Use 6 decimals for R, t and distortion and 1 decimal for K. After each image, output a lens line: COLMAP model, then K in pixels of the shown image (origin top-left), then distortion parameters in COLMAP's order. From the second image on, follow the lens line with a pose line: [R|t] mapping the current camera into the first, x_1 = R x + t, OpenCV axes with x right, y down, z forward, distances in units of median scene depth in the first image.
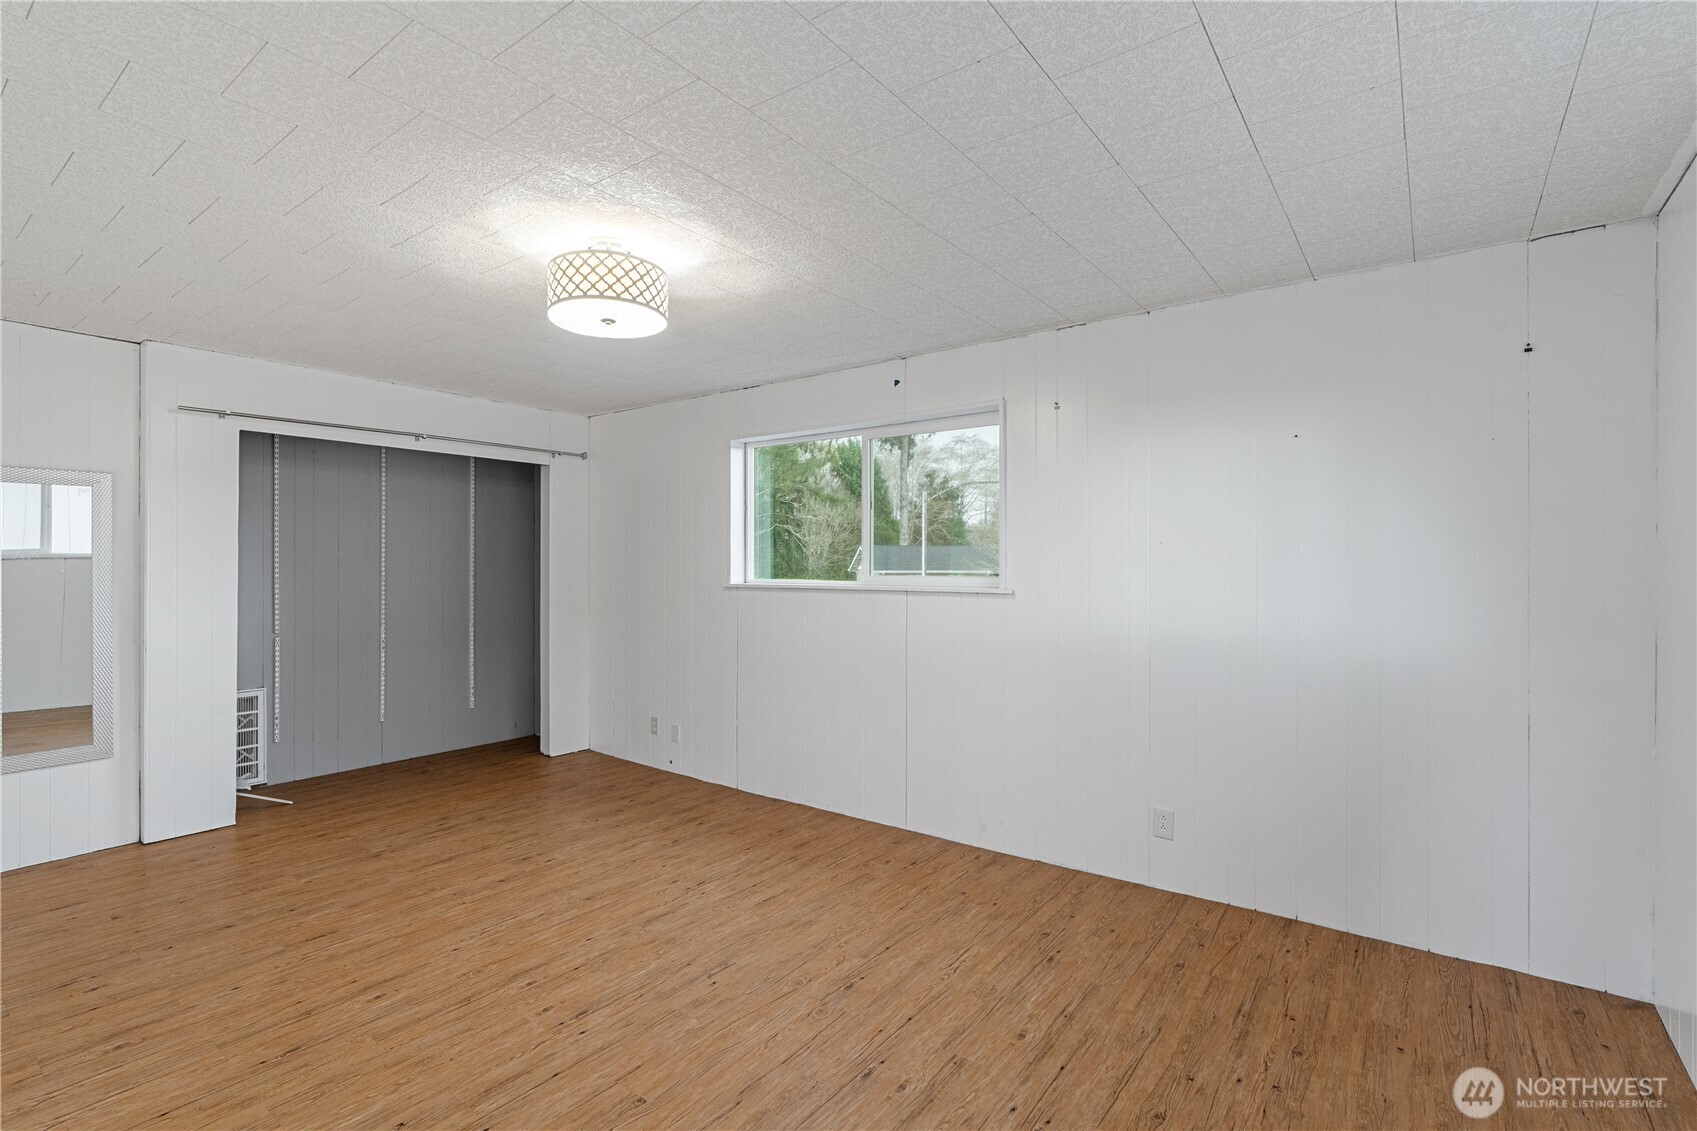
lens RADIAL K [[801.3, 0, 838.3], [0, 801.3, 567.1], [0, 0, 1]] dist [-0.007392, 0.000218]
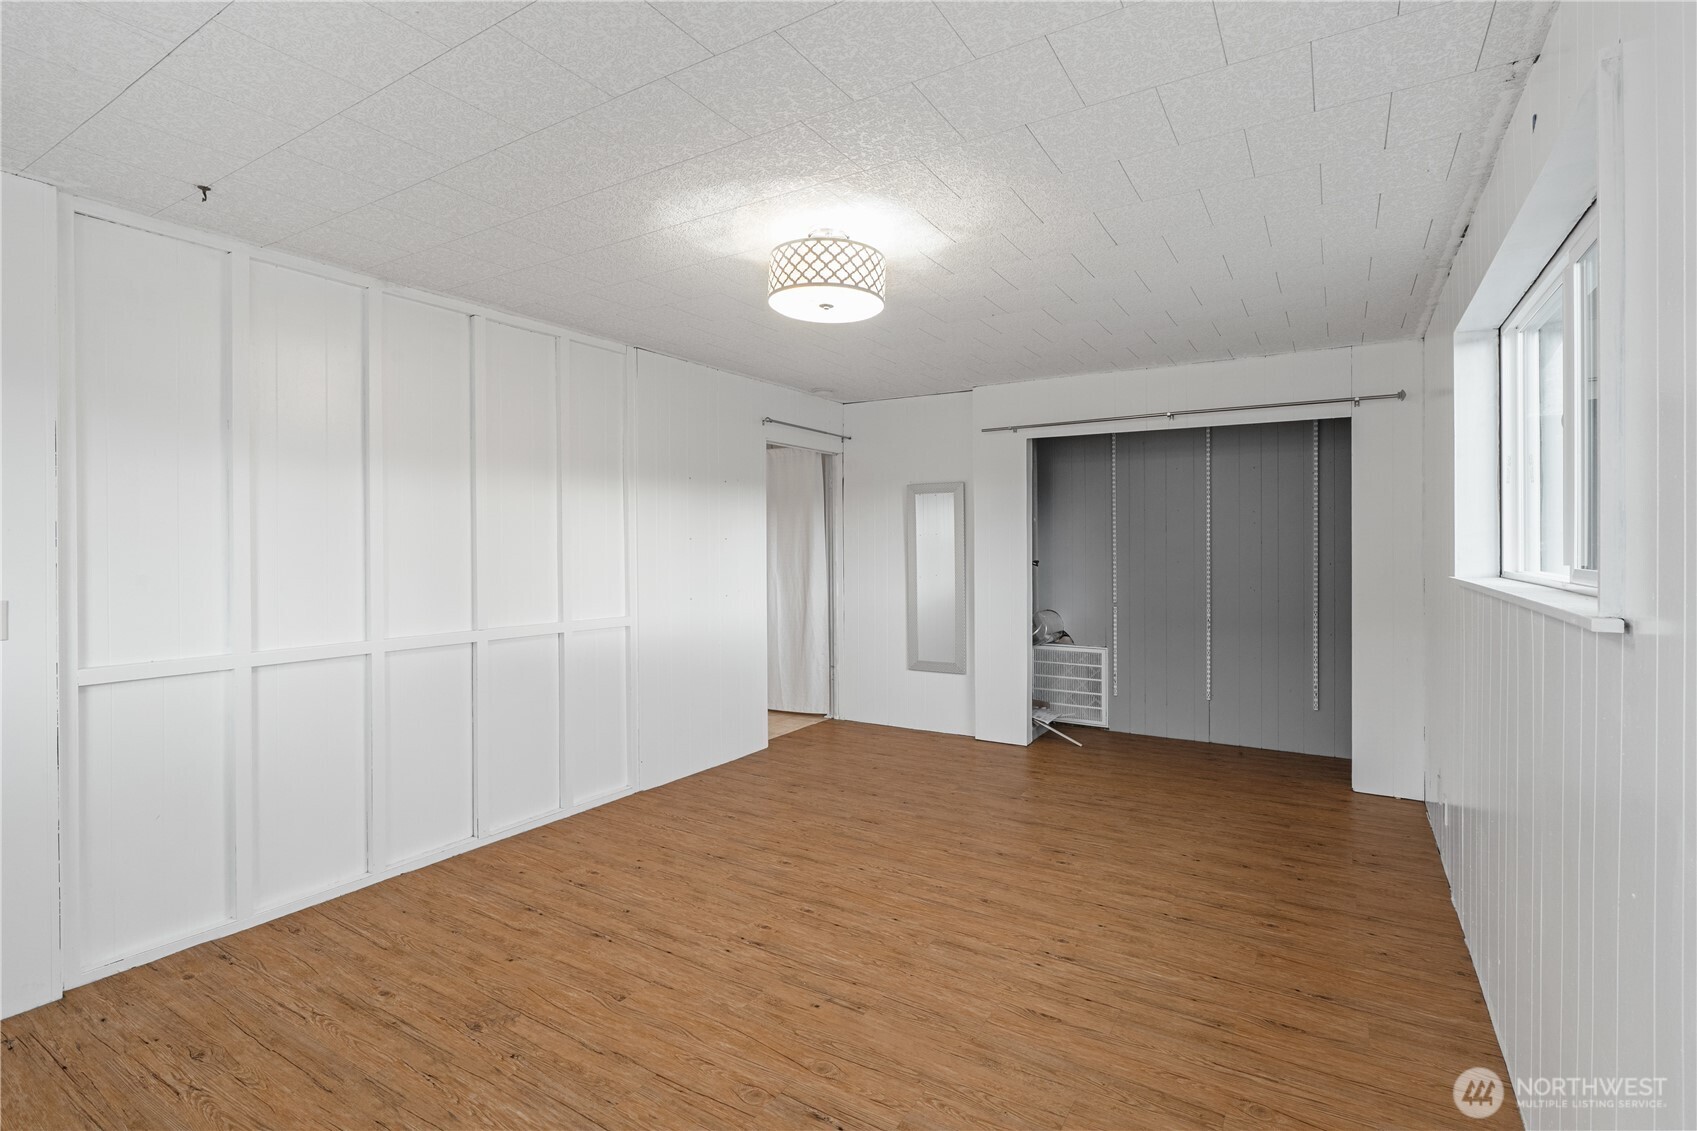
lens RADIAL K [[768.9, 0, 859.4], [0, 768.9, 547.2], [0, 0, 1]] dist [-0.007071, 0.000211]
pose [[0.108140, 0.003632, -0.994129, 0.496866], [-0.003973, 0.999987, 0.003221, -0.001177], [0.994128, 0.003602, 0.108153, 0.666756]]
